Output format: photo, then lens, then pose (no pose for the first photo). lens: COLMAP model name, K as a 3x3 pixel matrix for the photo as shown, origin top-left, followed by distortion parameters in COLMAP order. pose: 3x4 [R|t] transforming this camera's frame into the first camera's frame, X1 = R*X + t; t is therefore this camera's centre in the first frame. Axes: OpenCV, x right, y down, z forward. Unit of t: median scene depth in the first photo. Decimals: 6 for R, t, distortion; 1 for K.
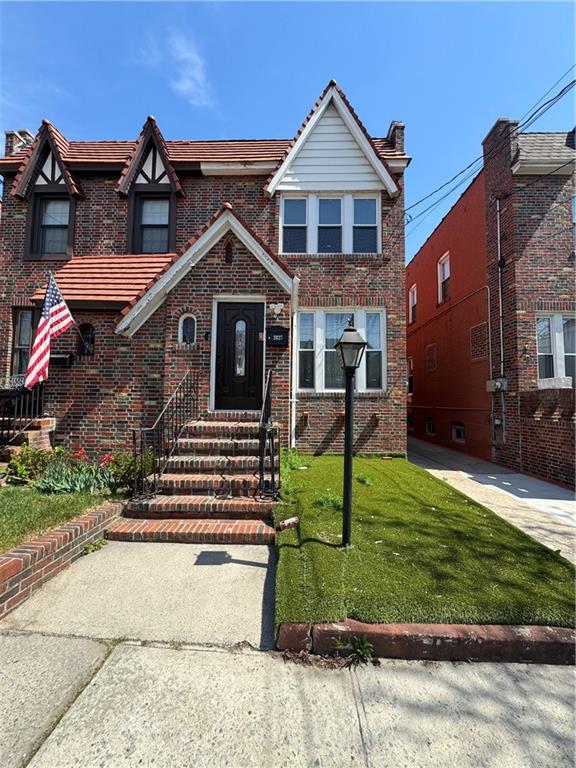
lens RADIAL K [[307.6, 0, 289.1], [0, 307.6, 383.5], [0, 0, 1]] dist [-0.003472, 0.000715]
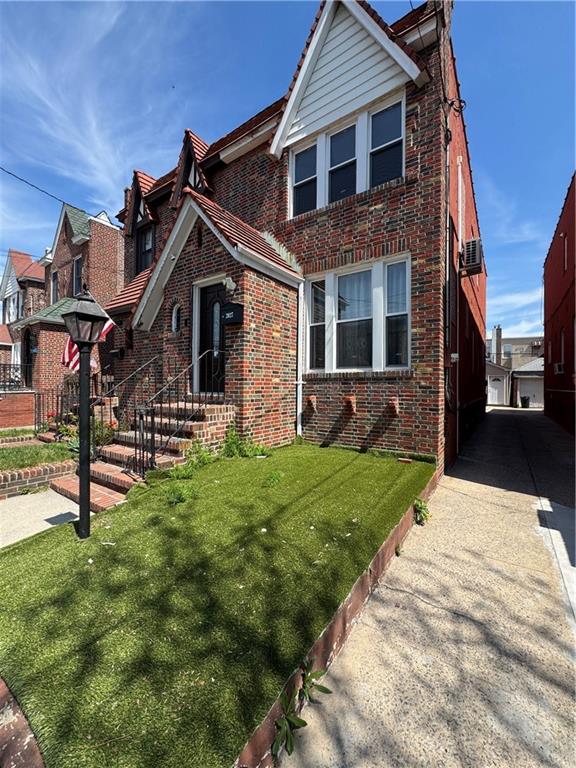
lens RADIAL K [[307.6, 0, 286.1], [0, 307.6, 383.5], [0, 0, 1]] dist [-0.003472, 0.000715]
pose [[0.829667, -0.008363, -0.558197, 0.478741], [0.035465, 0.998658, 0.037751, 0.021947], [0.557132, -0.051118, 0.828849, 0.237918]]
